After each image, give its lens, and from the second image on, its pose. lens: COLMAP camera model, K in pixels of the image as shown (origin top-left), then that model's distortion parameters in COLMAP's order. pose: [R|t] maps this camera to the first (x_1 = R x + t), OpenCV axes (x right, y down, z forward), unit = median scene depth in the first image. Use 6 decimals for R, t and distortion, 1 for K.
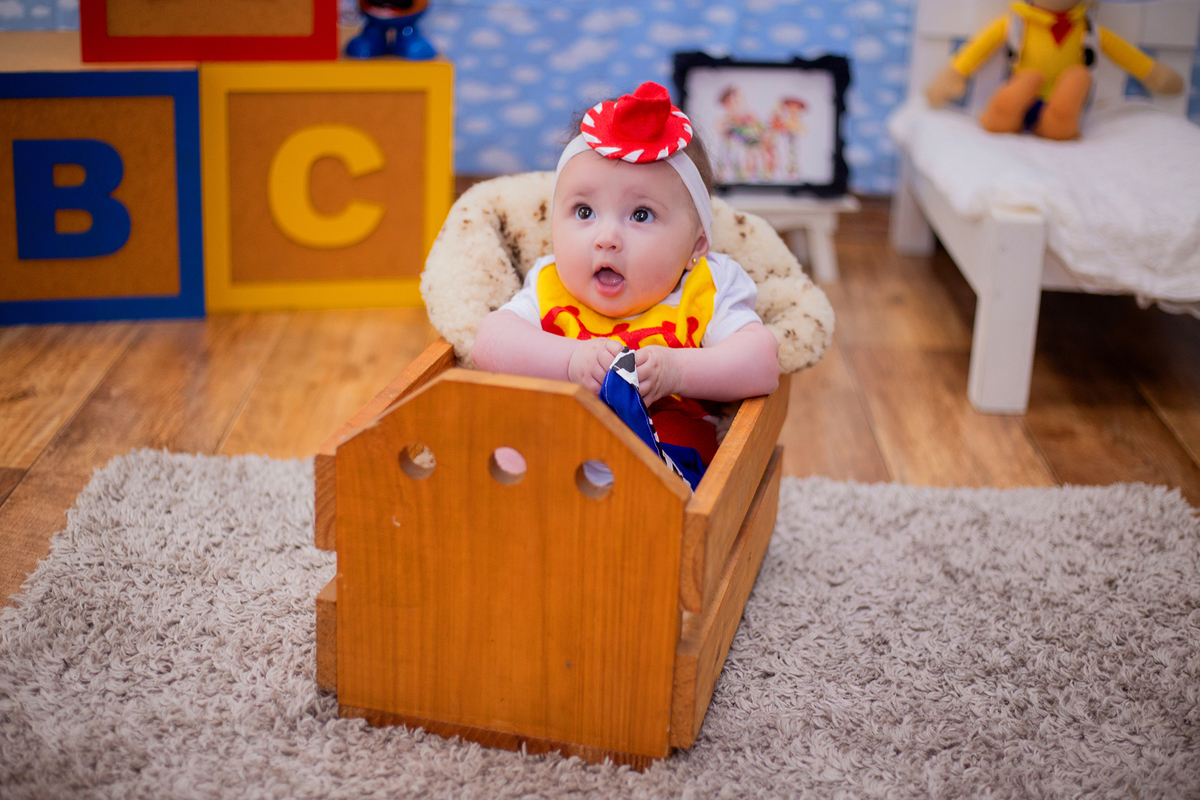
lens RADIAL K [[1873.8, 0, 623.4], [0, 1873.8, 364.5], [0, 0, 1]] dist [-0.093589, 0.000000]
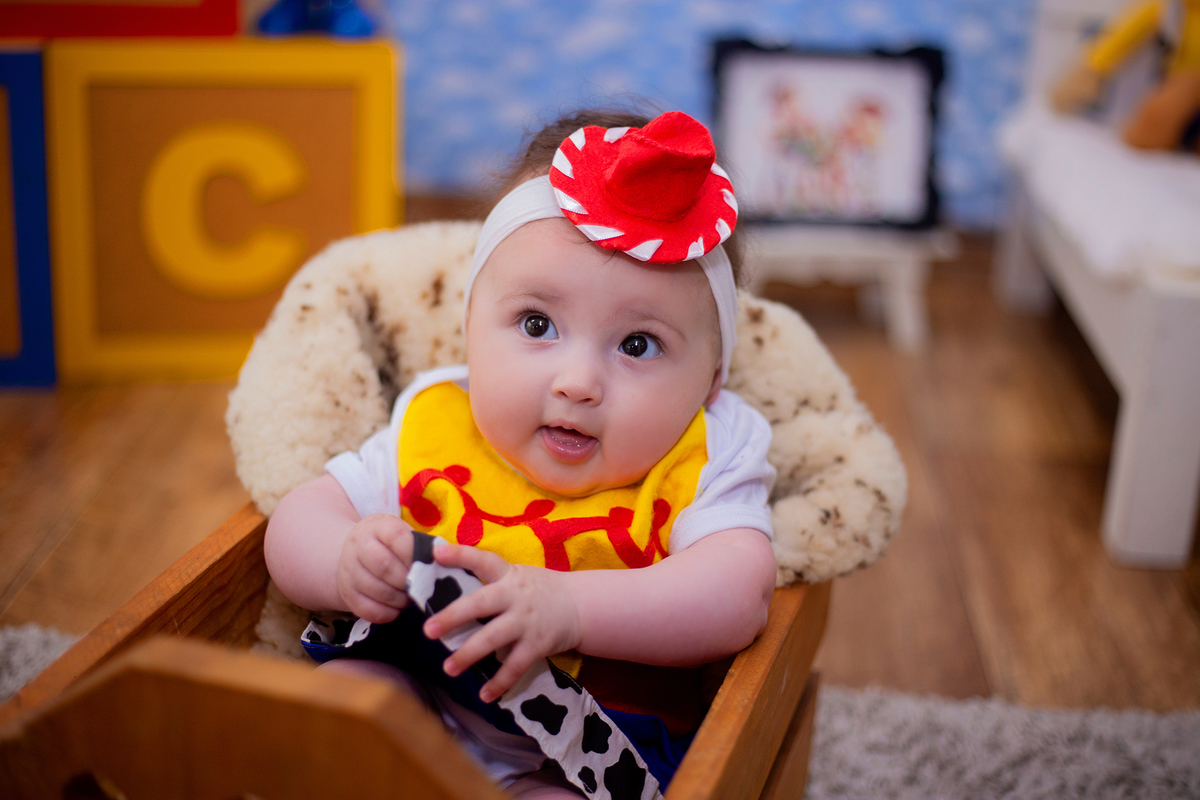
lens RADIAL K [[1873.8, 0, 635.9], [0, 1873.8, 389.2], [0, 0, 1]] dist [-0.093589, 0.000000]
pose [[0.998788, 0.025118, -0.042318, 0.038631], [-0.024154, 0.999441, 0.023120, -0.051275], [0.042875, -0.022070, 0.998837, 0.304386]]
